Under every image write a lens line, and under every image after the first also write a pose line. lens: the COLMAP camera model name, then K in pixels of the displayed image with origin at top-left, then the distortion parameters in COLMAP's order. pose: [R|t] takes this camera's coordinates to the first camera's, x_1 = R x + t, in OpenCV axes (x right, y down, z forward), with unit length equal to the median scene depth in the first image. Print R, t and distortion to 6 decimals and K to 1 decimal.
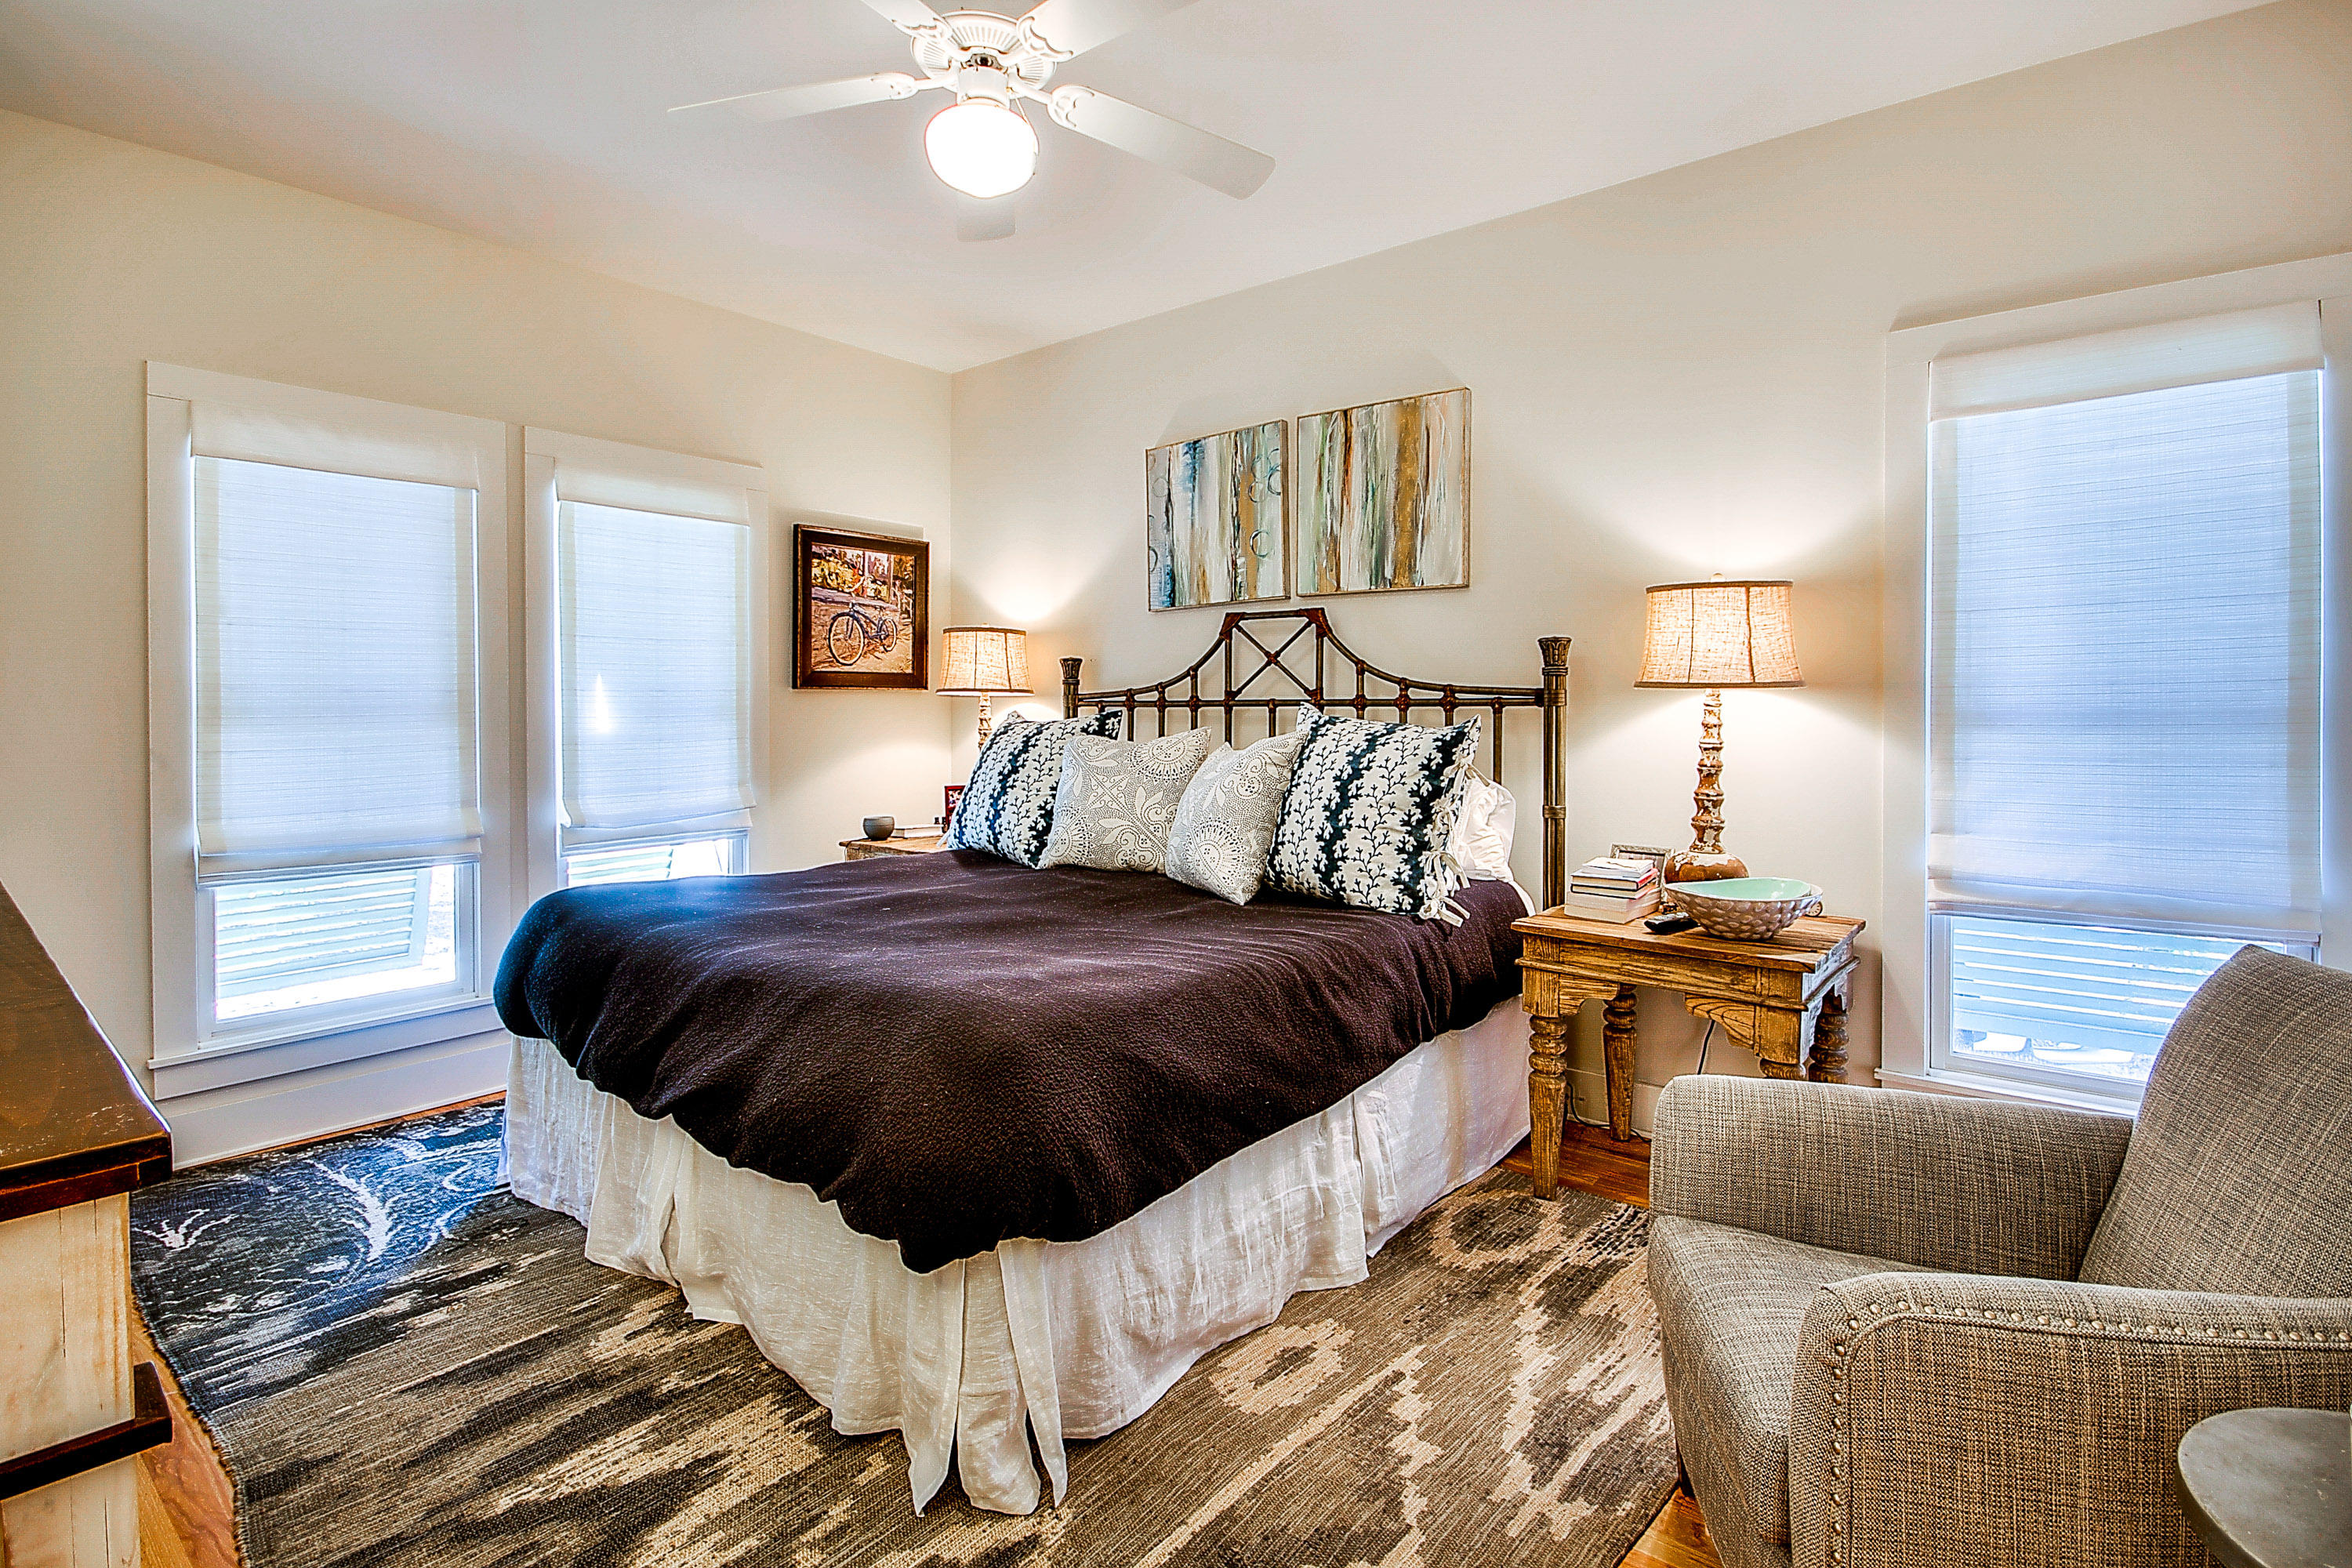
lens RADIAL K [[1107.9, 0, 1211.1], [0, 1107.9, 719.5], [0, 0, 1]] dist [-0.001323, 0.000159]
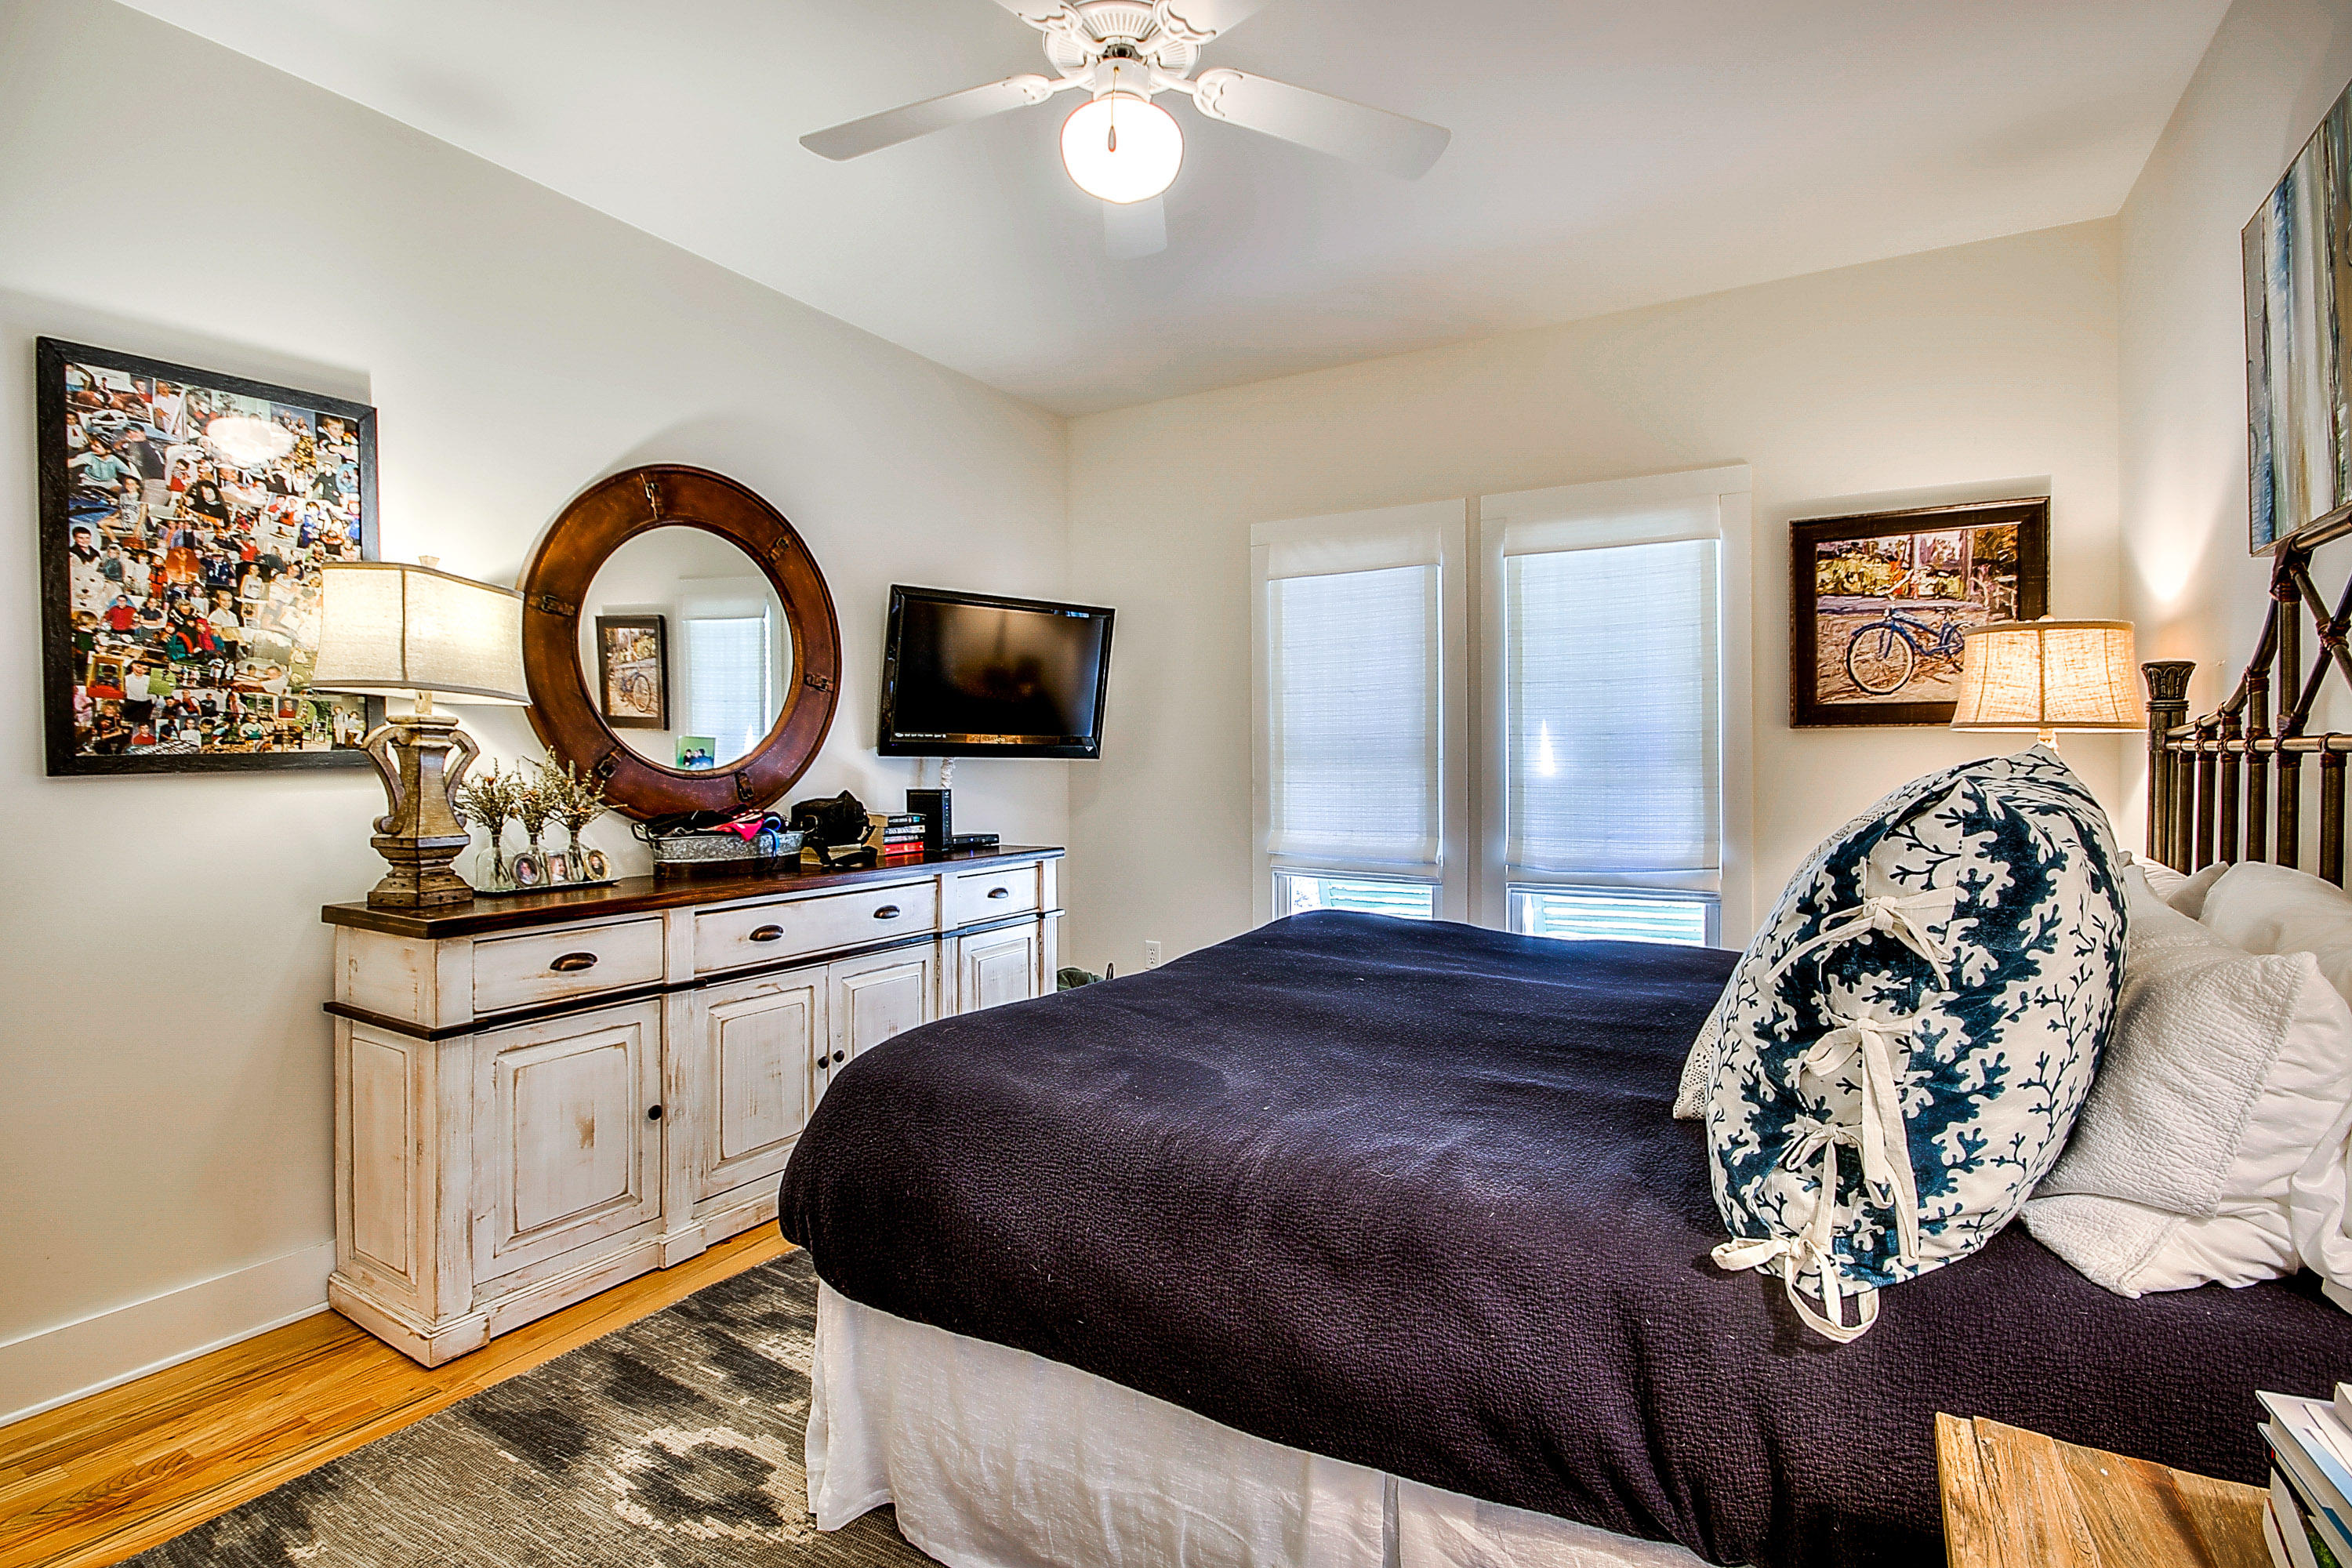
lens RADIAL K [[1107.9, 0, 1179.2], [0, 1107.9, 761.8], [0, 0, 1]] dist [-0.001323, 0.000159]
pose [[0.144961, 0.011794, -0.989367, 0.375633], [-0.007935, 0.999911, 0.010757, -0.008952], [0.989406, 0.006291, 0.145041, 0.477090]]
